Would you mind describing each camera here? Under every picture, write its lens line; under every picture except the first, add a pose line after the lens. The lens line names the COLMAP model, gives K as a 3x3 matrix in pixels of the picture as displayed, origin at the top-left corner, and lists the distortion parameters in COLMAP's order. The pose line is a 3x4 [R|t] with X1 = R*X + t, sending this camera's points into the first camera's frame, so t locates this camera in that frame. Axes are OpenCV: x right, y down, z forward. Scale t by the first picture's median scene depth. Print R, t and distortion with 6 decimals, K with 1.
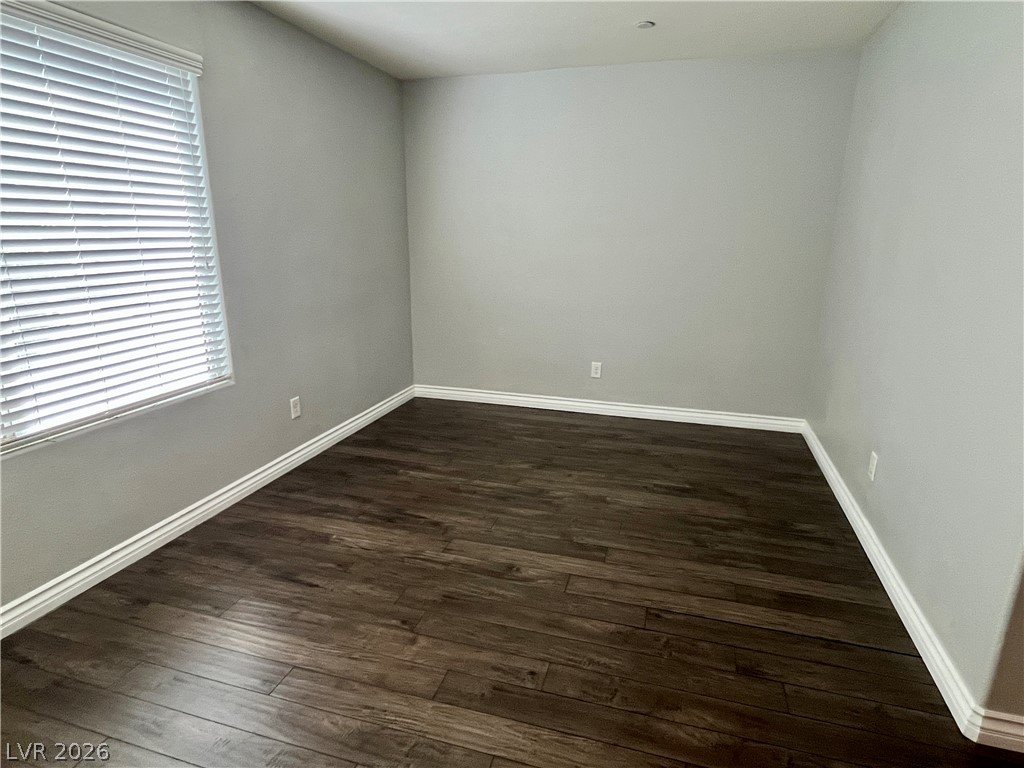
lens RADIAL K [[559.4, 0, 516.4], [0, 559.4, 383.4], [0, 0, 1]] dist [0.001563, 0.000161]
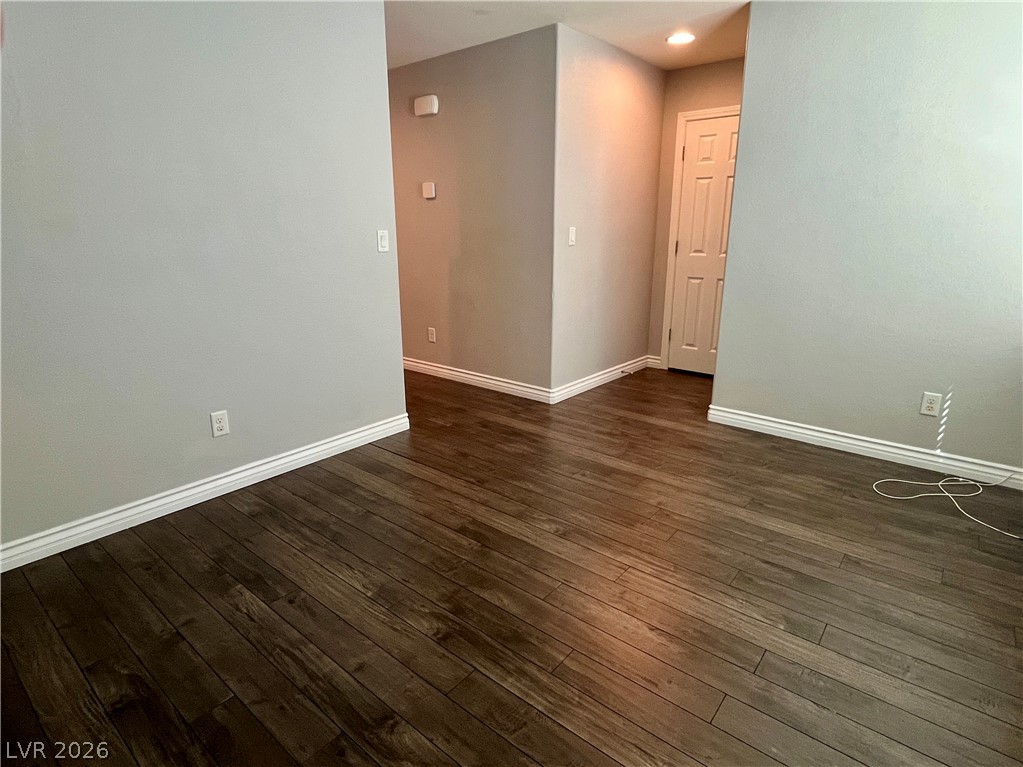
lens RADIAL K [[558.9, 0, 512.3], [0, 558.9, 383.6], [0, 0, 1]] dist [0.001563, 0.000161]
pose [[-0.923630, -0.105153, 0.368578, -0.245333], [0.100009, 0.862201, 0.496596, -0.376380], [-0.370007, 0.495532, -0.785839, 1.557696]]
